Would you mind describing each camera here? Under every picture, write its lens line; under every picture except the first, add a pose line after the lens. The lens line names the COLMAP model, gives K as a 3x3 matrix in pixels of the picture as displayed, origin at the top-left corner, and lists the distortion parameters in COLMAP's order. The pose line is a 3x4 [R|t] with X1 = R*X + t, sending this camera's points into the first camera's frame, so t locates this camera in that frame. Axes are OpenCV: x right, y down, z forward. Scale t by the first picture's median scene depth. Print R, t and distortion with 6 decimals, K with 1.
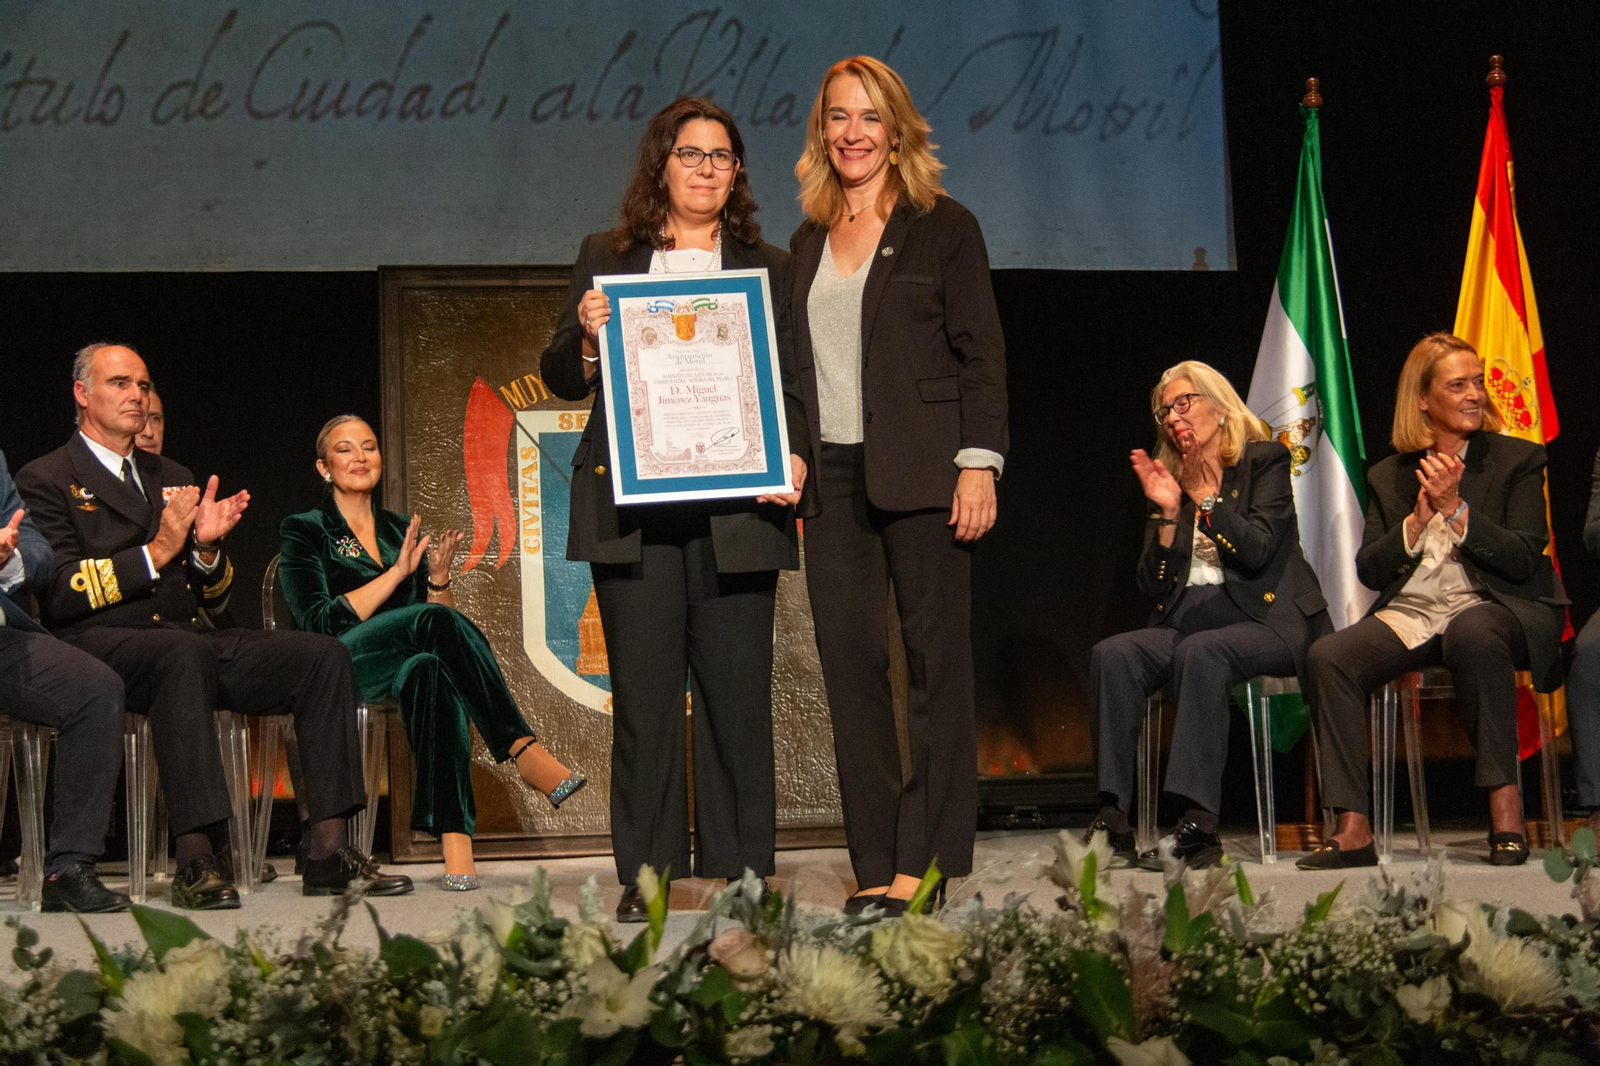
lens RADIAL K [[3171.3, 0, 803.0], [0, 3171.3, 559.1], [0, 0, 1]] dist [-0.001057, 0.132361]
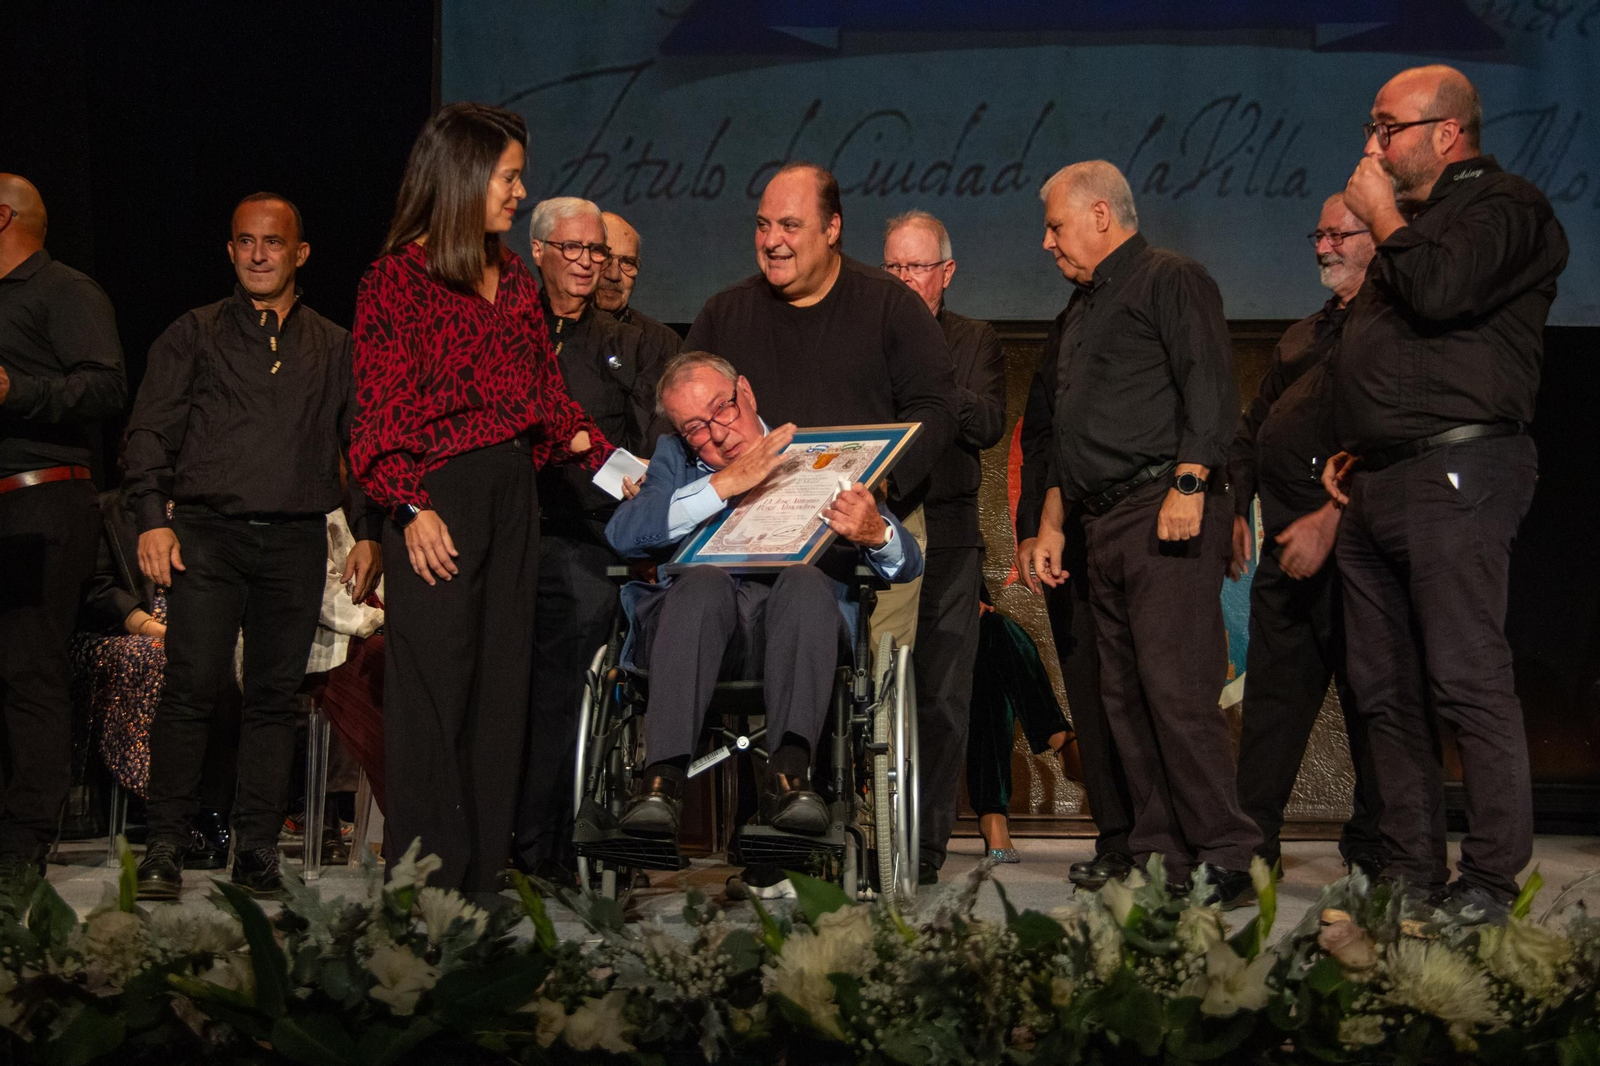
lens RADIAL K [[2703.6, 0, 800.0], [0, 2703.6, 533.0], [0, 0, 1]] dist [0.140169, 0.903787]
pose [[0.985411, 0.021042, -0.168885, -0.048533], [-0.023872, 0.999606, -0.014741, 0.003701], [0.168508, 0.018557, 0.985526, 0.057821]]
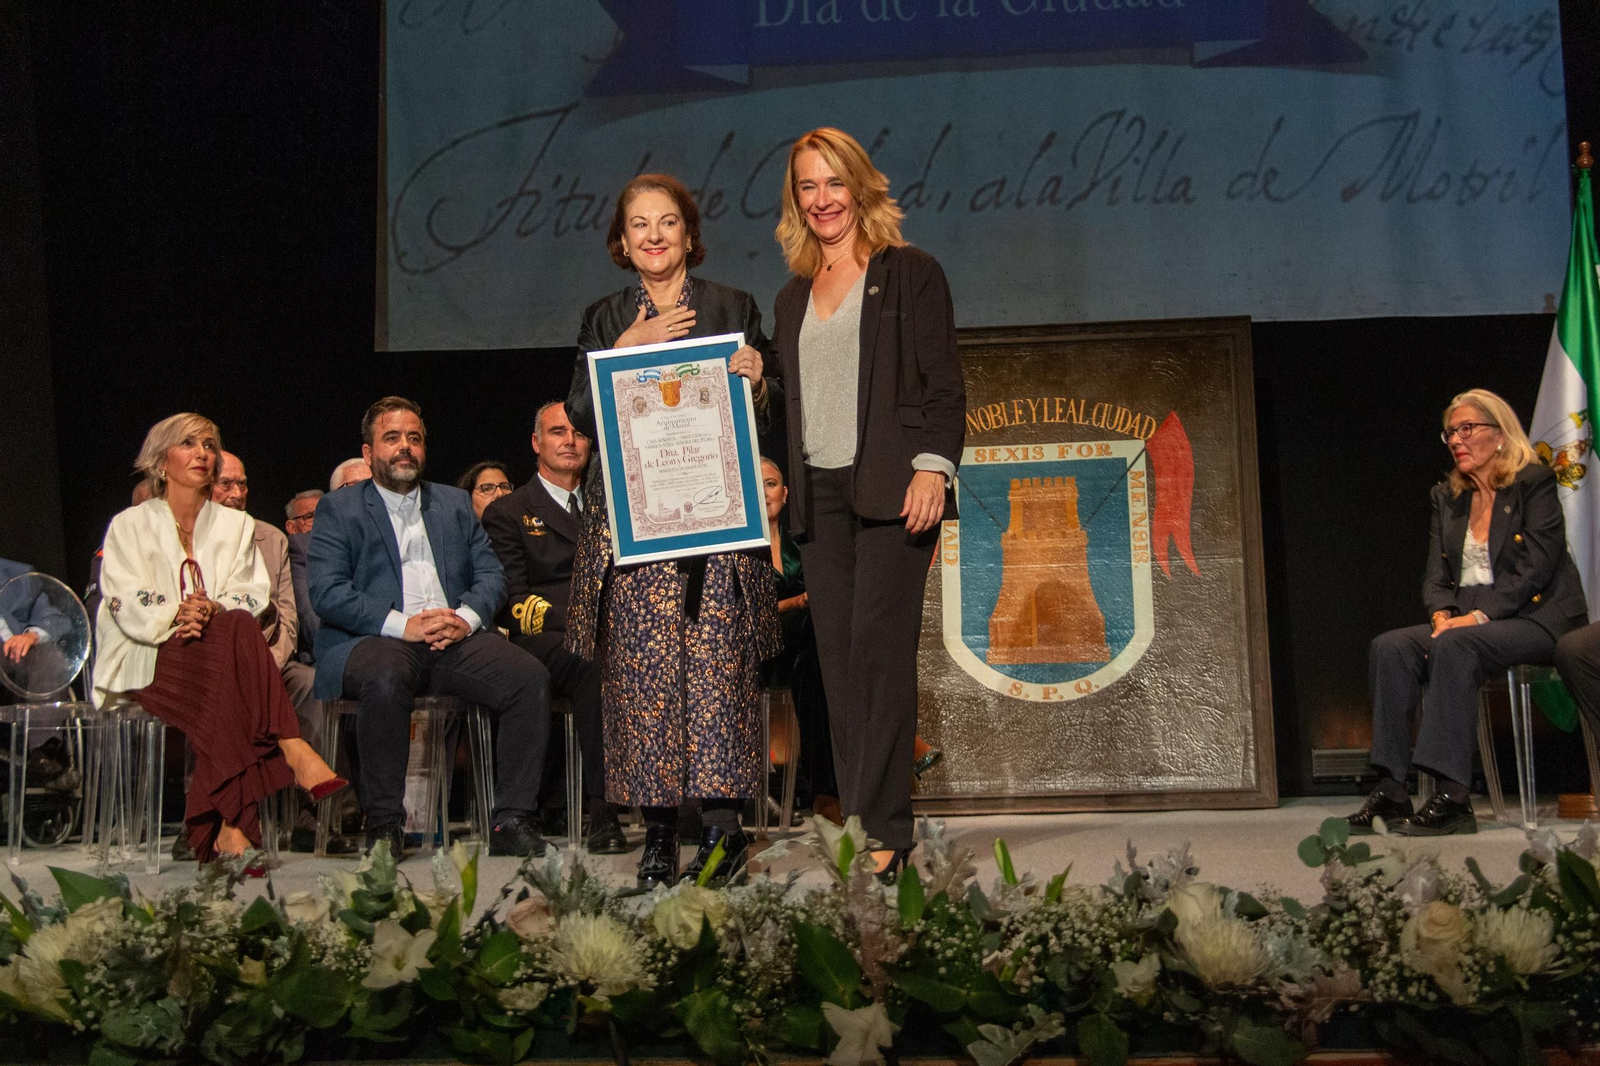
lens RADIAL K [[2542.7, 0, 800.0], [0, 2542.7, 533.0], [0, 0, 1]] dist [-0.017385, 0.132531]
pose [[0.971198, -0.014221, -0.237848, 0.292311], [0.011080, 0.999833, -0.014538, -0.001272], [0.238015, 0.011484, 0.971194, 0.123971]]
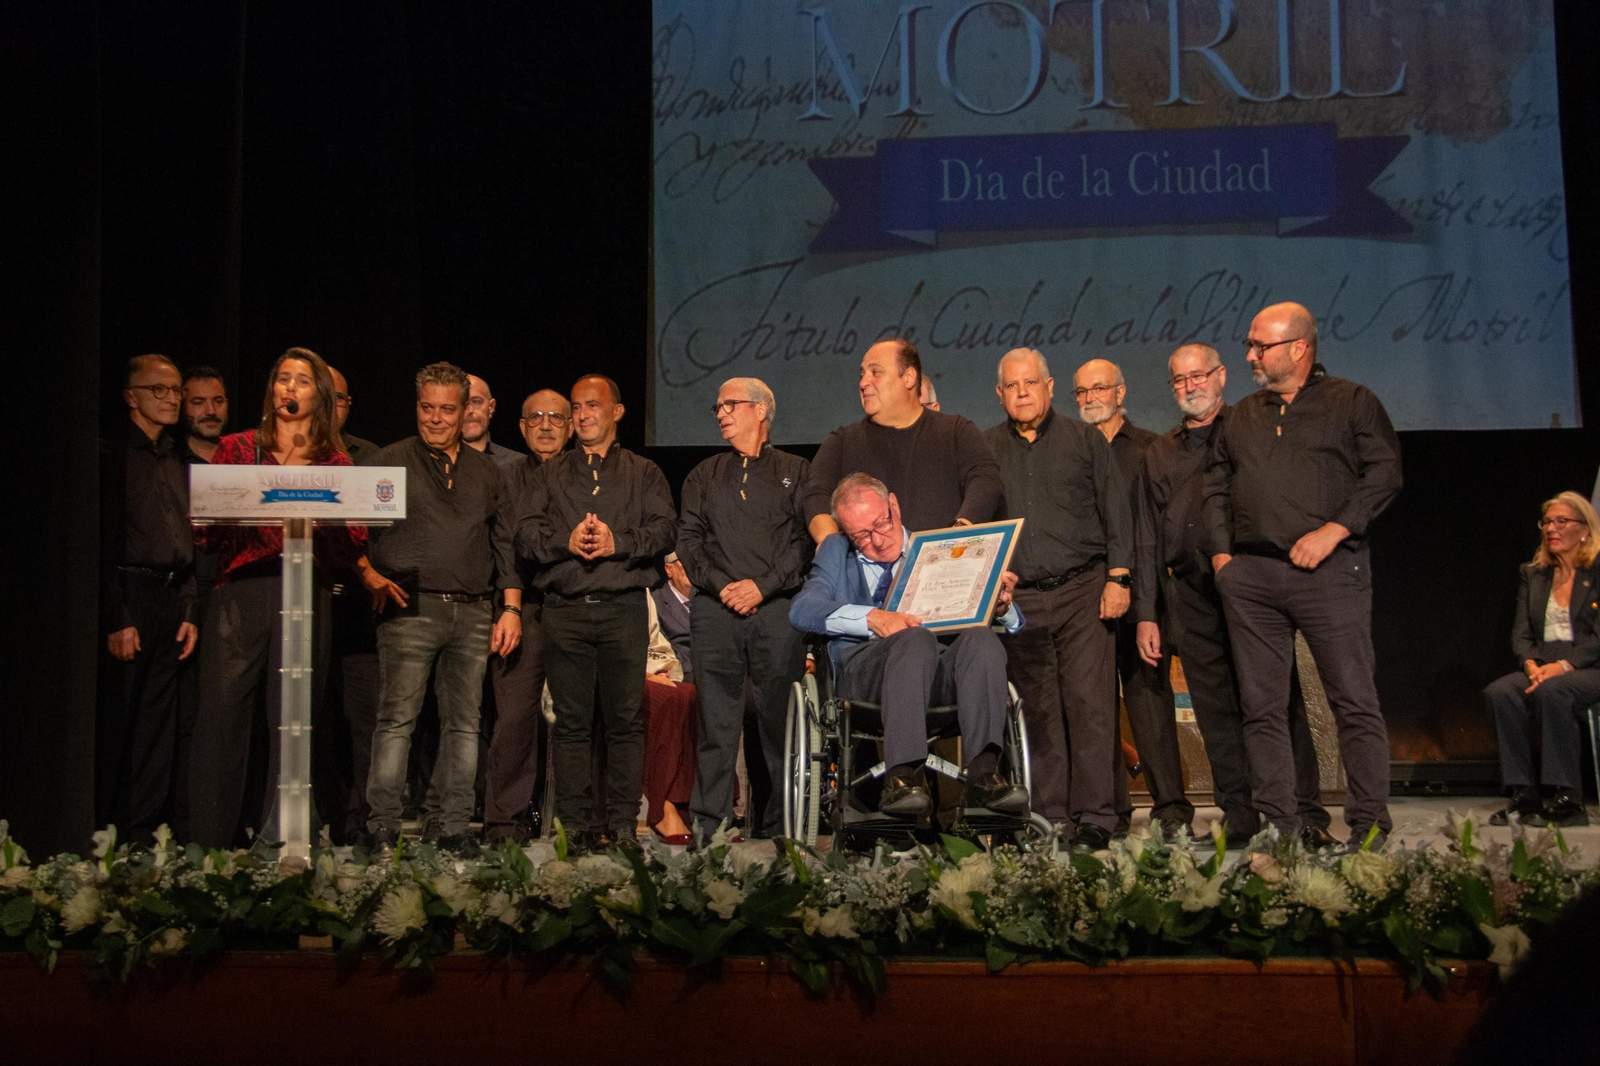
lens RADIAL K [[2132.5, 0, 800.0], [0, 2132.5, 533.0], [0, 0, 1]] dist [0.006210, 0.593728]
pose [[0.976196, -0.007205, -0.216771, -0.013793], [0.000292, 0.999491, -0.031907, -0.031808], [0.216890, 0.031084, 0.975701, -0.282626]]
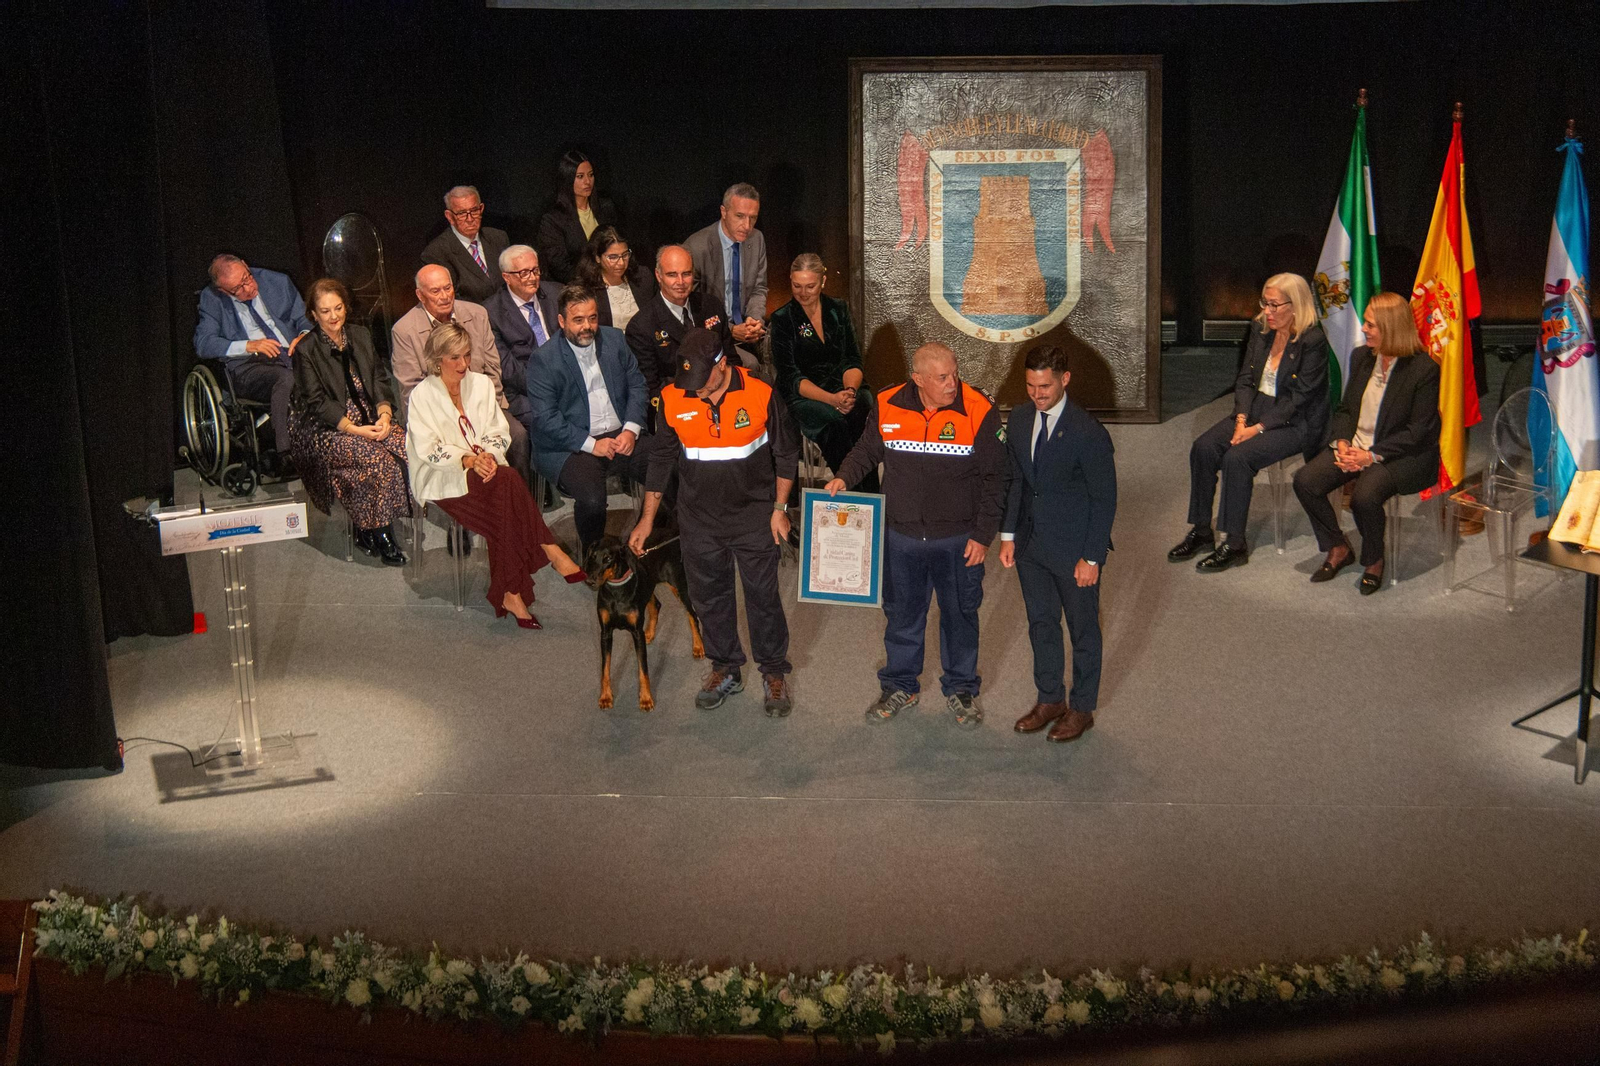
lens RADIAL K [[3689.9, 0, 800.0], [0, 3689.9, 533.0], [0, 0, 1]] dist [0.638728, -13.891928]
pose [[0.974465, 0.079230, -0.210097, 0.869416], [0.015234, 0.910194, 0.413903, -2.178099], [0.224023, -0.406534, 0.885745, -2.650934]]
